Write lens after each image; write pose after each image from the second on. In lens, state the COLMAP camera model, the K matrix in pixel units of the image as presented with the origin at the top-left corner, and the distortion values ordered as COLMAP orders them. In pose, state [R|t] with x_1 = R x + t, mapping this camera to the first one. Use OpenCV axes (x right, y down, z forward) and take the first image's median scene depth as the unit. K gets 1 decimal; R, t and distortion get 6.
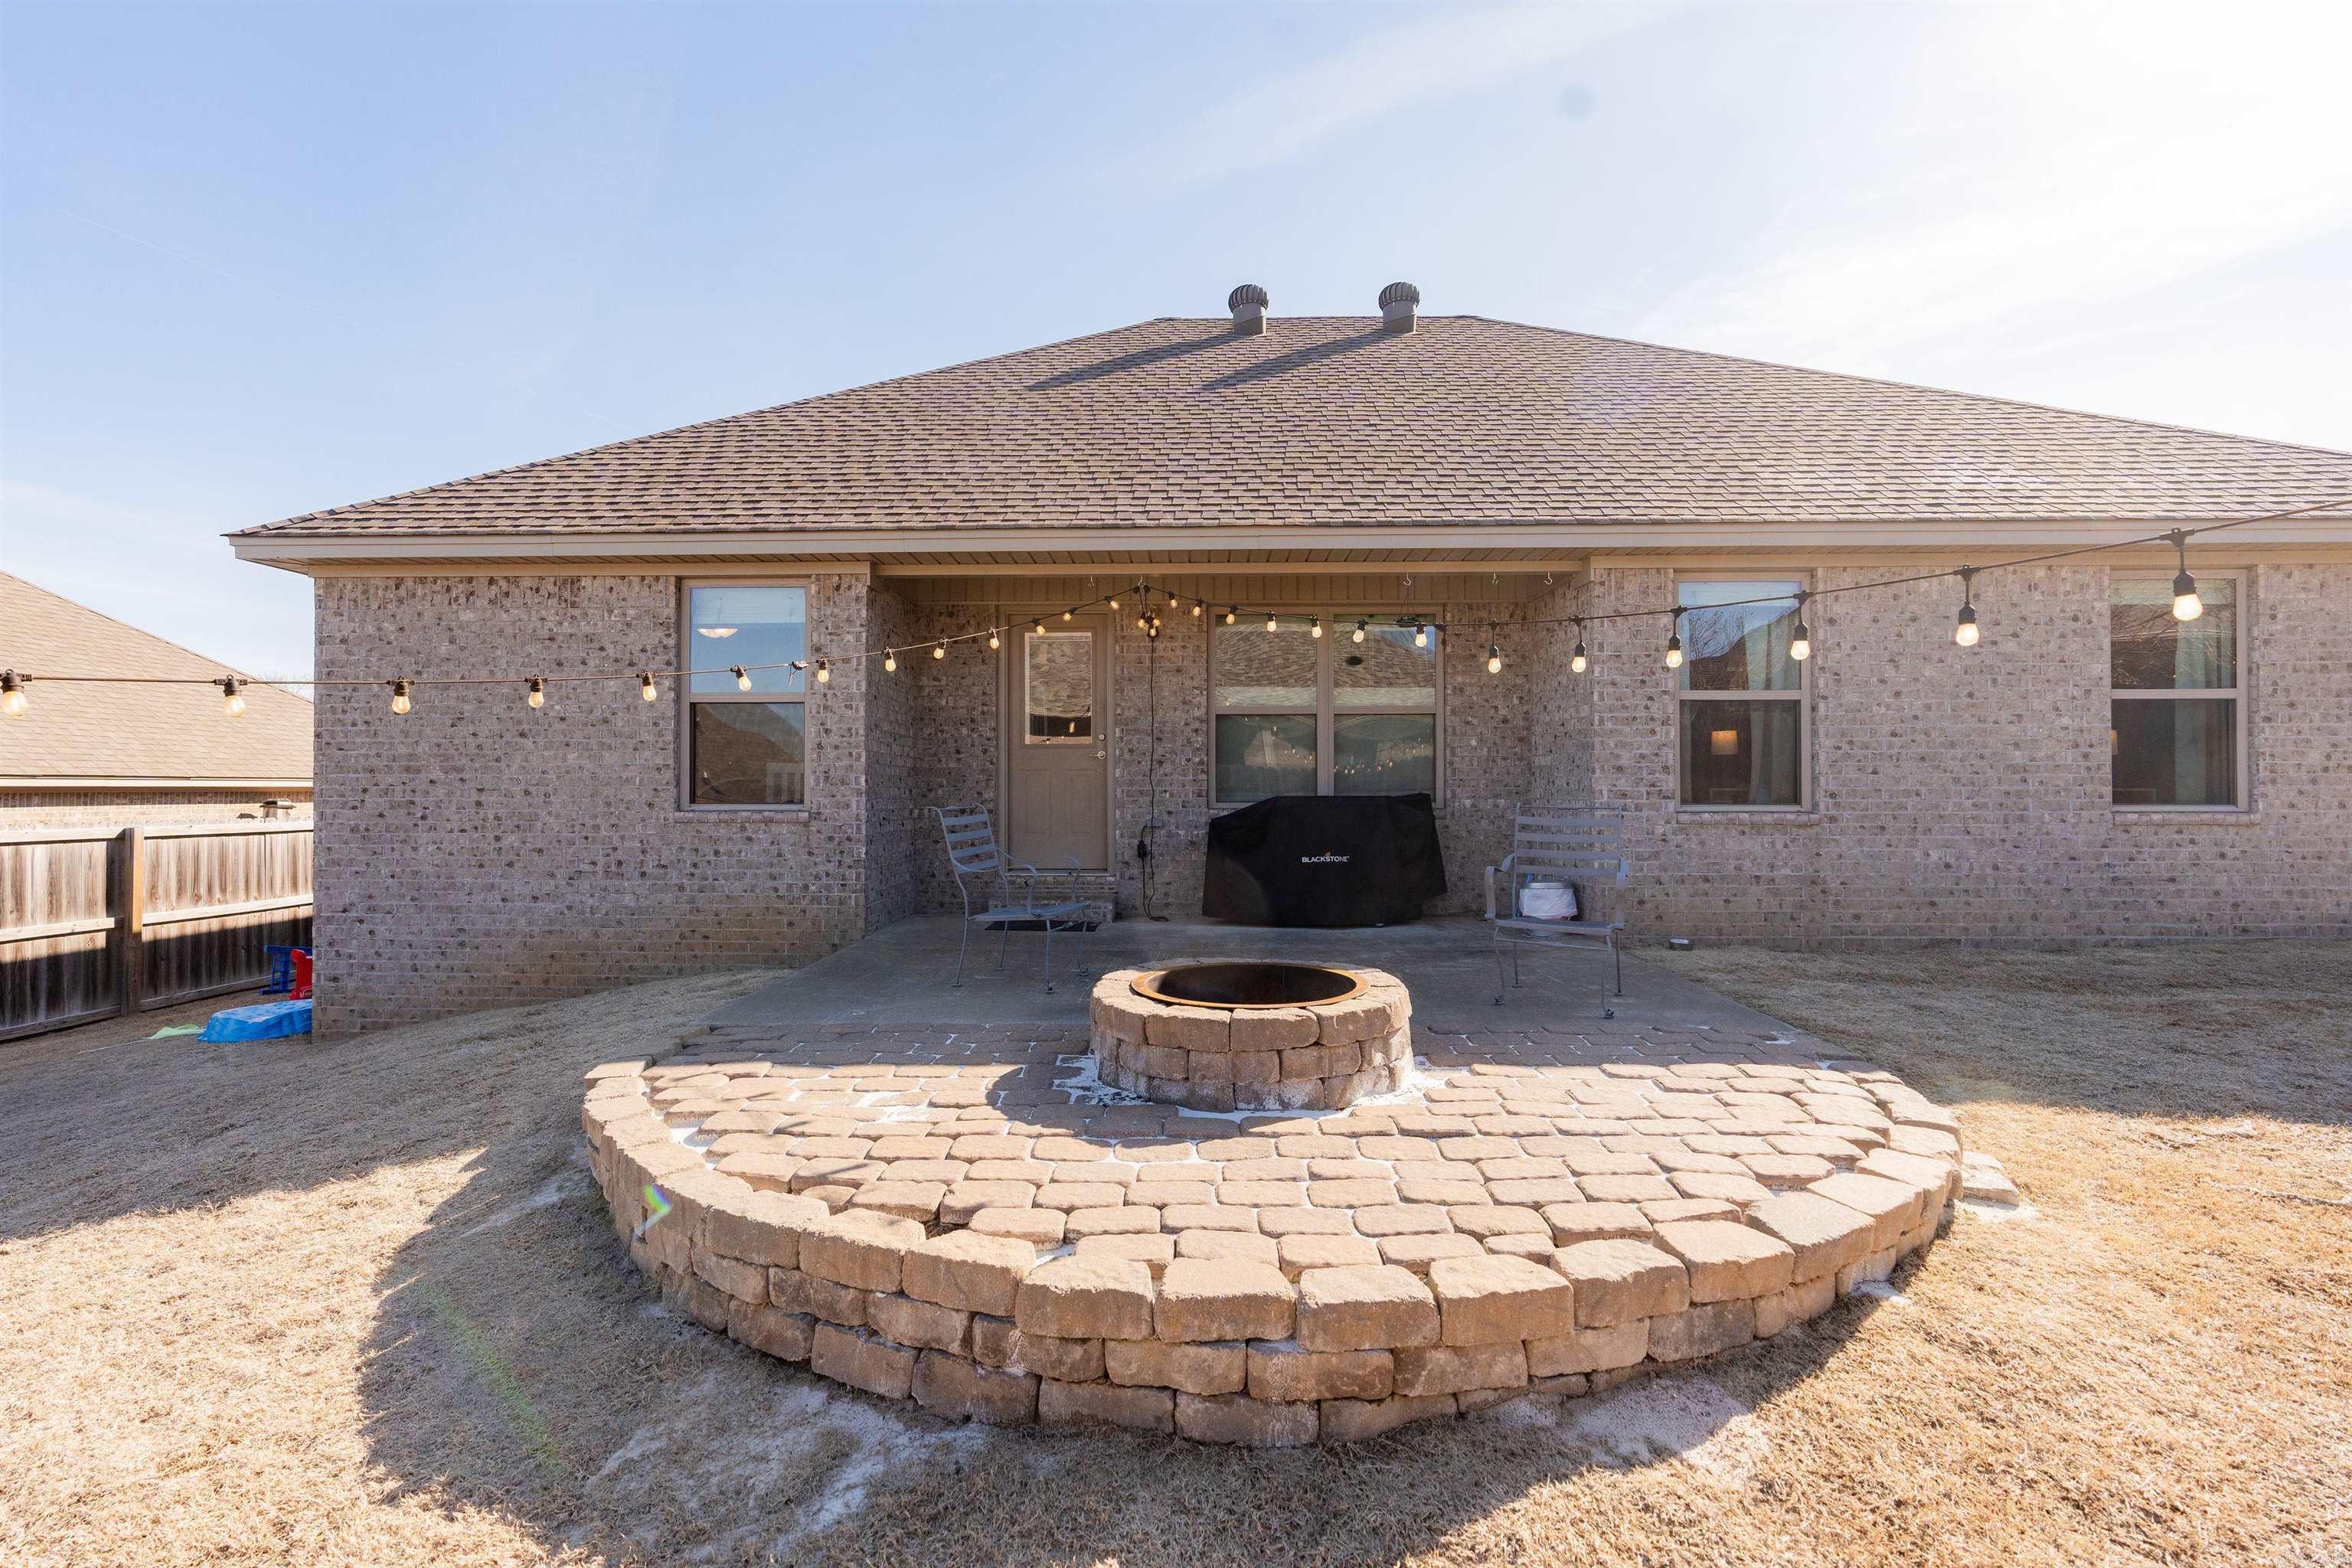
lens RADIAL K [[1051.3, 0, 1169.6], [0, 1051.3, 786.8], [0, 0, 1]] dist [-0.011759, 0.004919]
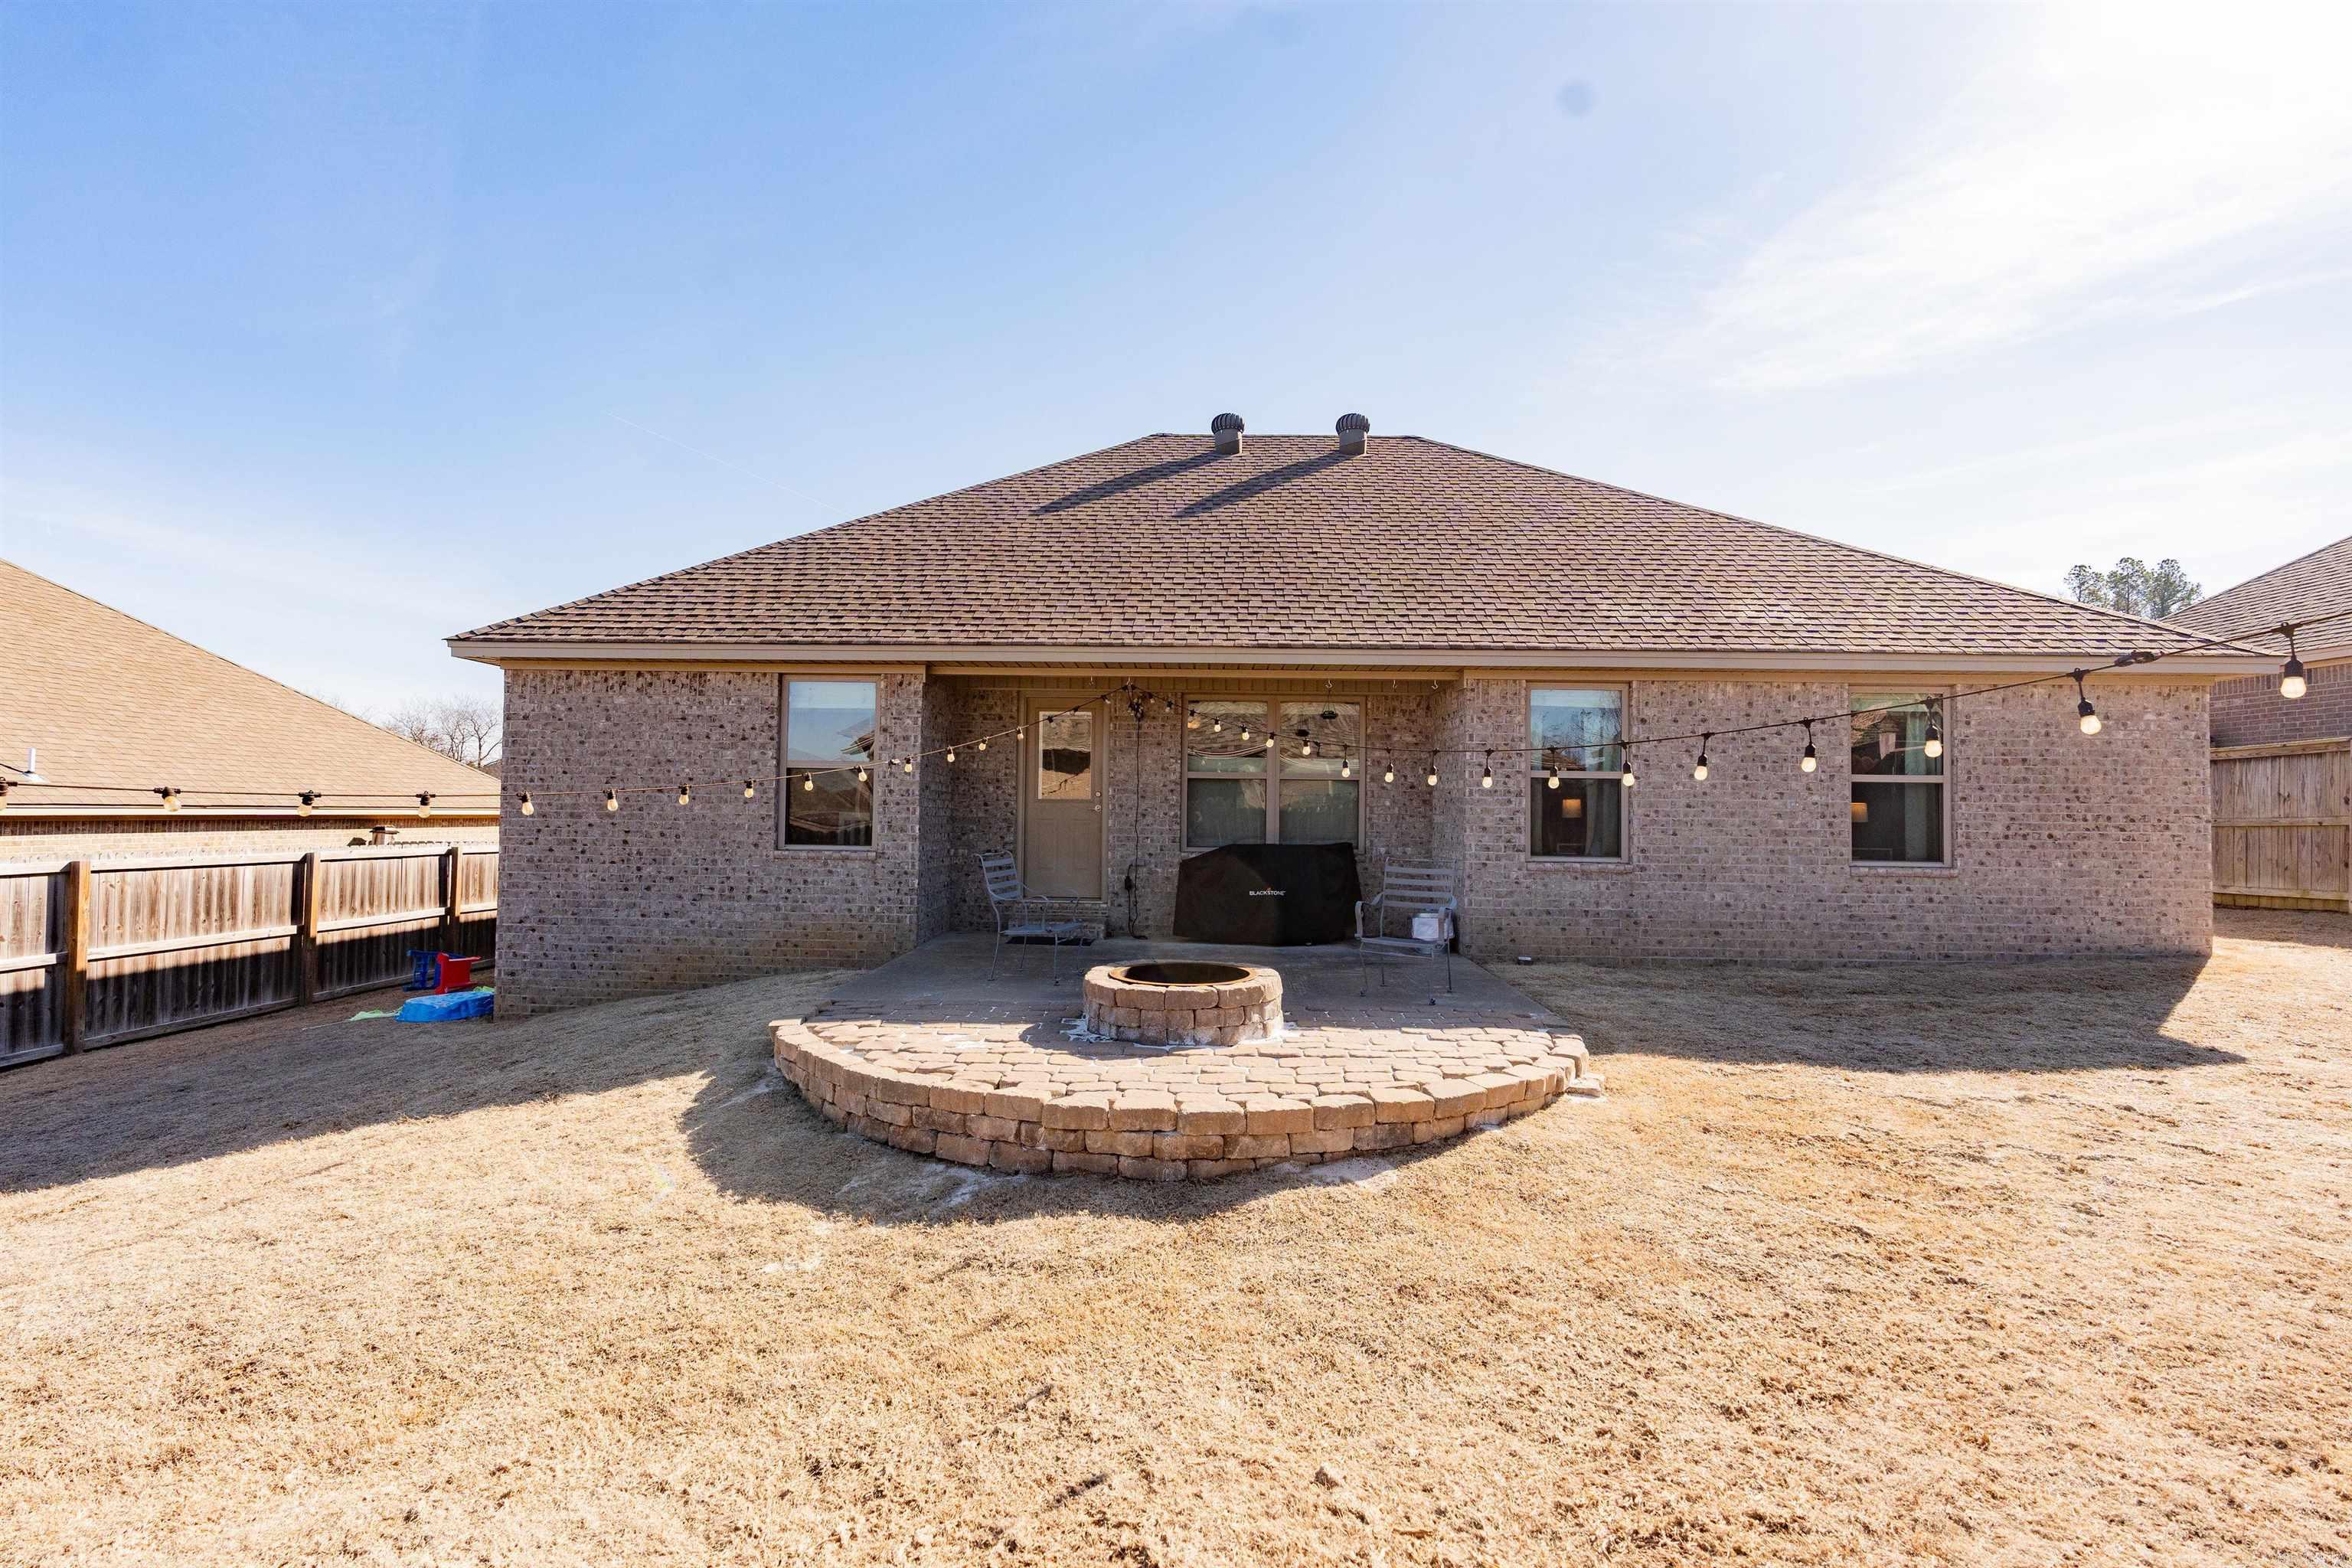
lens RADIAL K [[1051.3, 0, 1171.8], [0, 1051.3, 794.2], [0, 0, 1]] dist [-0.011759, 0.004919]
pose [[0.999903, 0.013851, -0.001481, 0.032449], [-0.013875, 0.999747, -0.017723, -0.032110], [0.001235, 0.017742, 0.999842, -0.341824]]
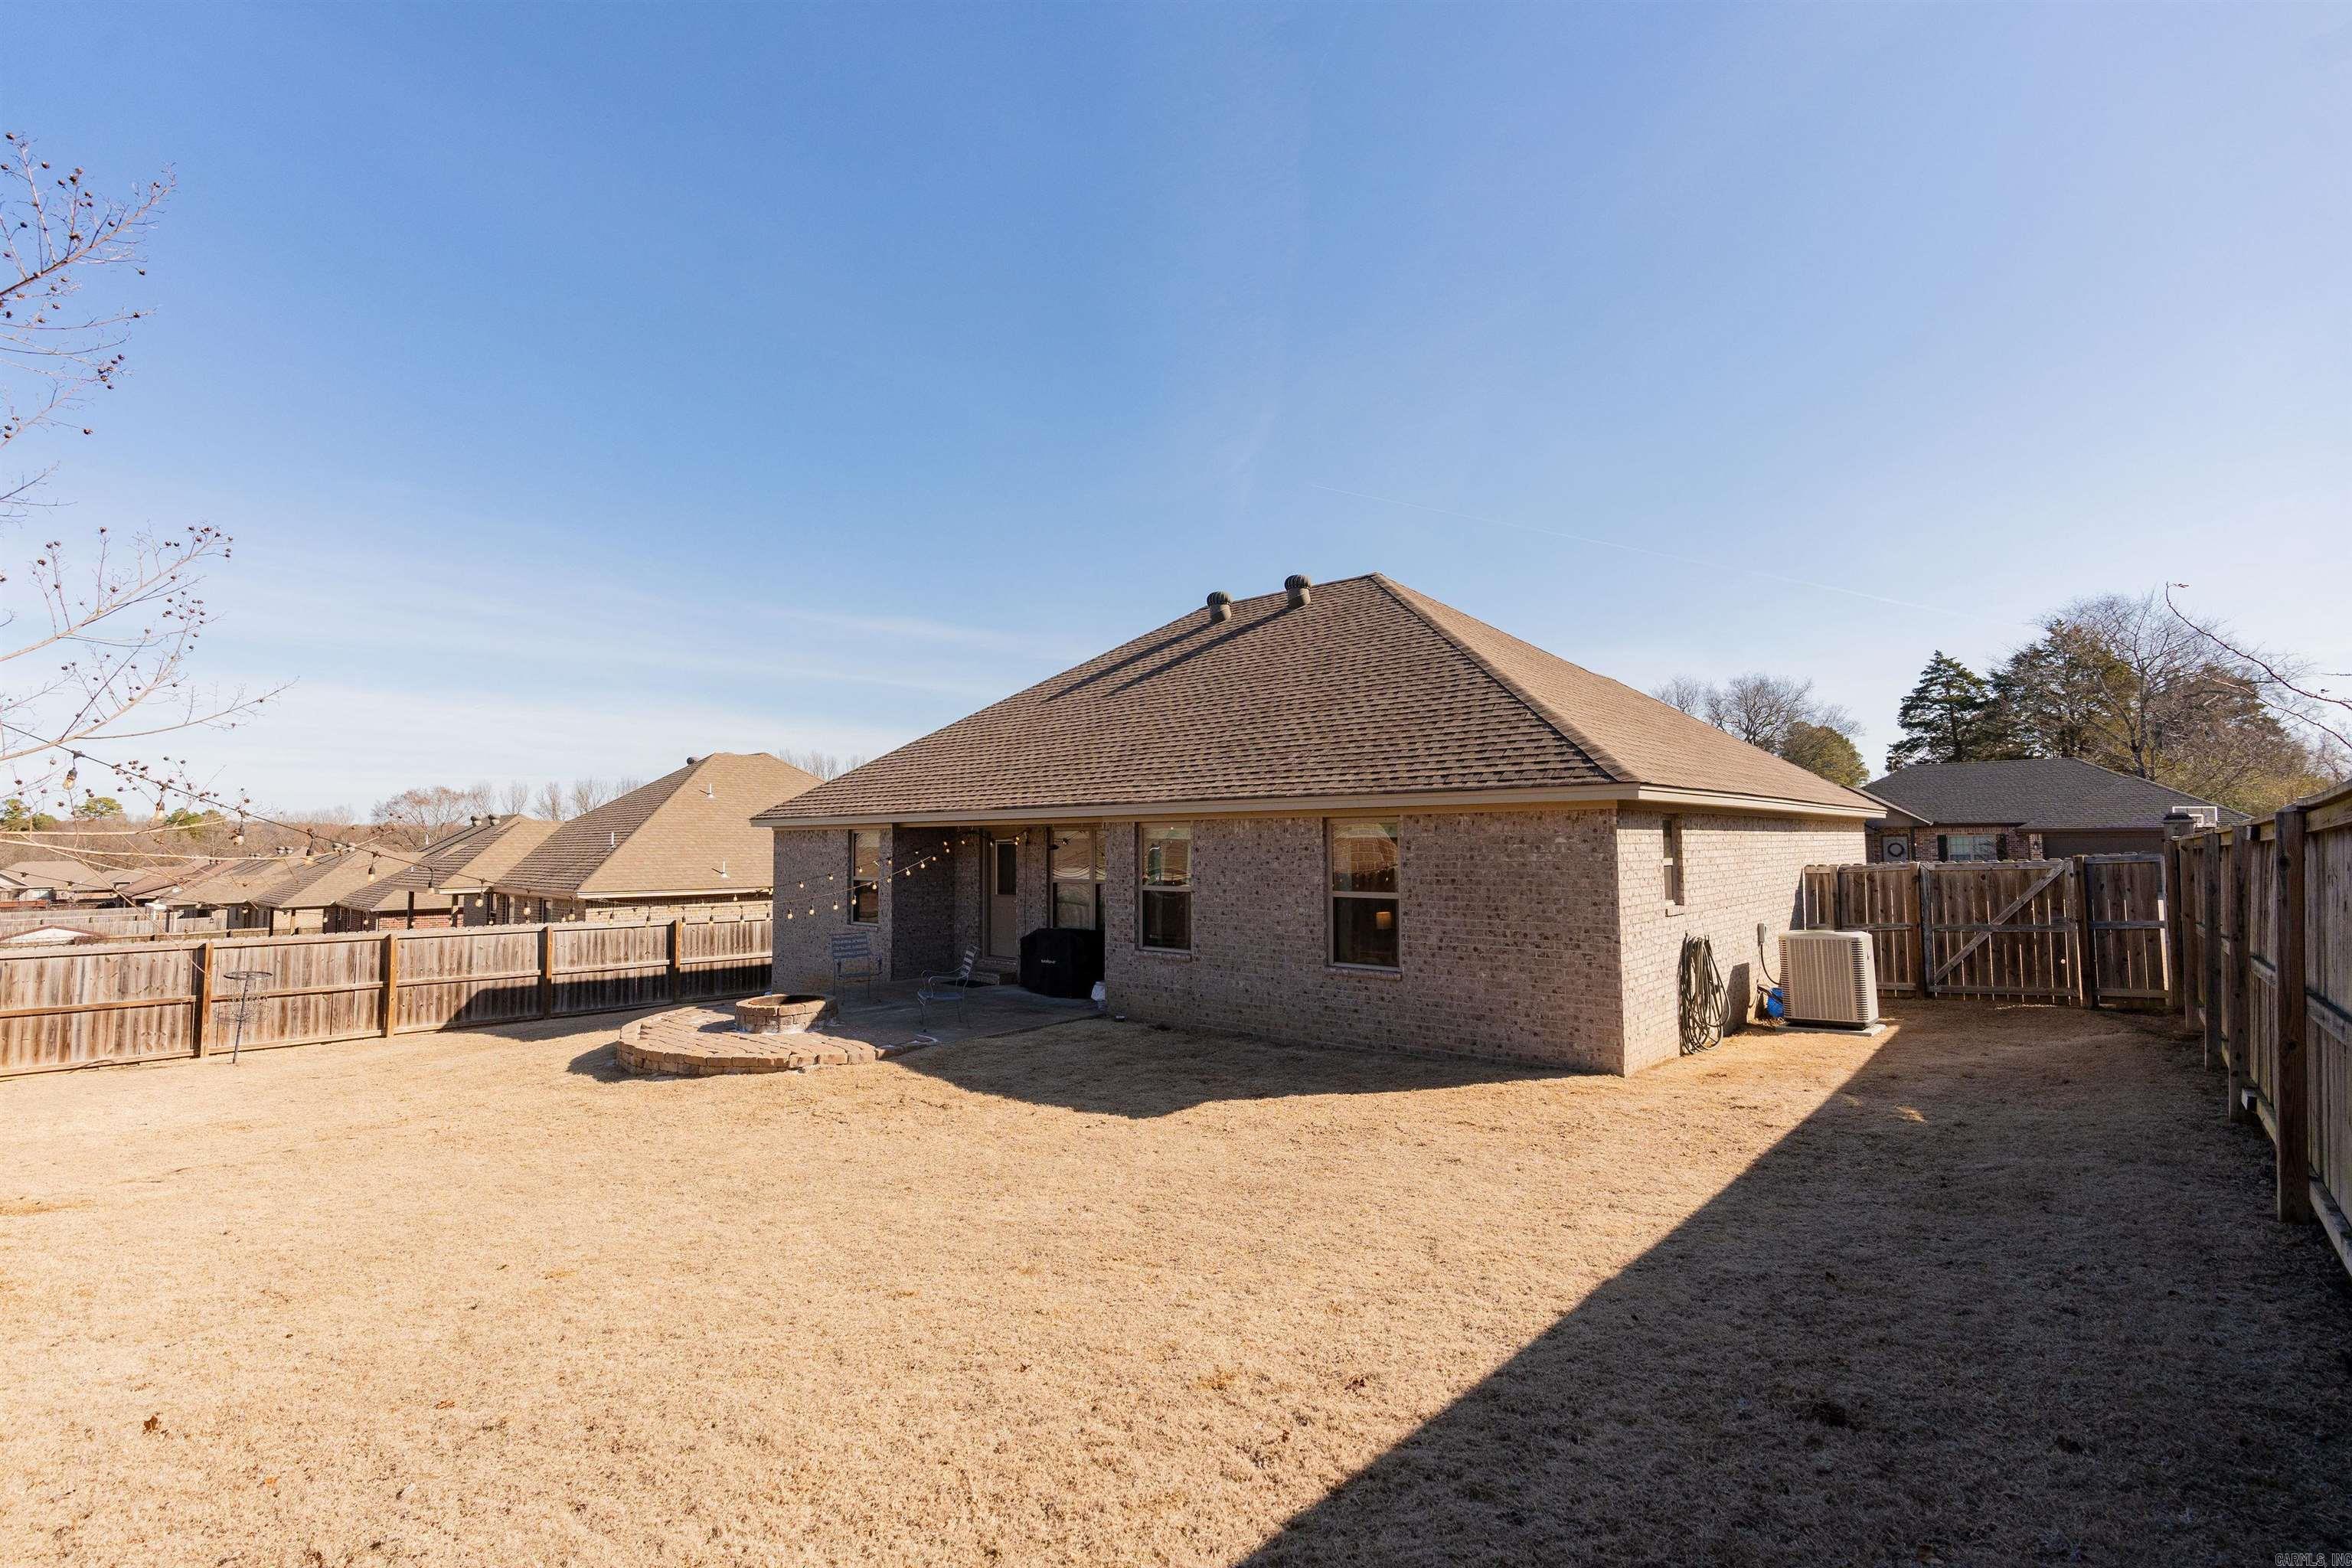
lens RADIAL K [[1051.3, 0, 1126.3], [0, 1051.3, 821.7], [0, 0, 1]] dist [-0.011759, 0.004919]
pose [[0.751250, -0.019651, -0.659725, 1.741612], [0.002274, 0.999628, -0.027187, -0.157349], [0.660014, 0.018924, 0.751015, -0.449198]]
